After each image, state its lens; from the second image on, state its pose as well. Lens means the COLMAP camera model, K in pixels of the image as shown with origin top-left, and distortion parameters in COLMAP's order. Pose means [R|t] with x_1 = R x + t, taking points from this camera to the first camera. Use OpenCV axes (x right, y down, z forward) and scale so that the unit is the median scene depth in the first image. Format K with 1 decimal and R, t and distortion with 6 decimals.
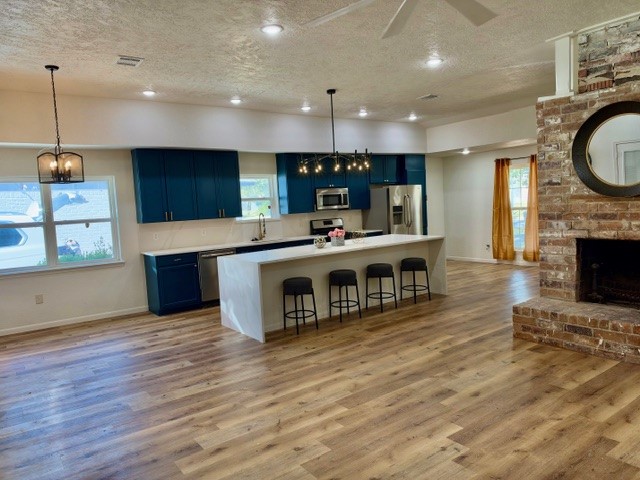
lens RADIAL K [[455.5, 0, 320.0], [0, 455.5, 240.0], [0, 0, 1]] dist [0.000494, 0.004525]
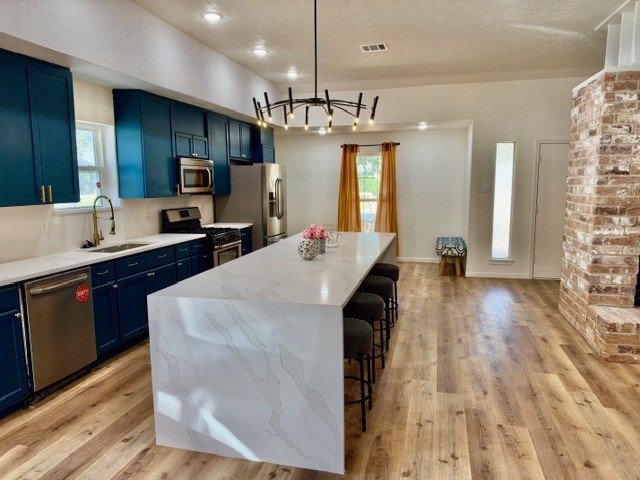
lens RADIAL K [[455.5, 0, 320.0], [0, 455.5, 240.0], [0, 0, 1]] dist [0.000494, 0.004525]
pose [[0.760650, -0.026201, 0.648633, -0.457051], [0.013415, 0.999606, 0.024647, -0.025228], [-0.649024, -0.010047, 0.760702, 0.699329]]
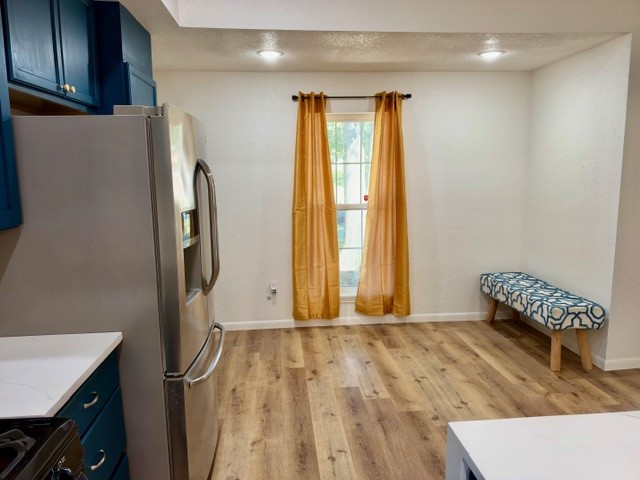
lens RADIAL K [[449.5, 0, 319.4], [0, 449.5, 258.2], [0, 0, 1]] dist [-0.079471, 0.000990]
pose [[0.511104, -0.113550, 0.851985, 0.046245], [0.052464, 0.993508, 0.100939, -0.127967], [-0.857916, -0.006892, 0.513743, 1.526255]]
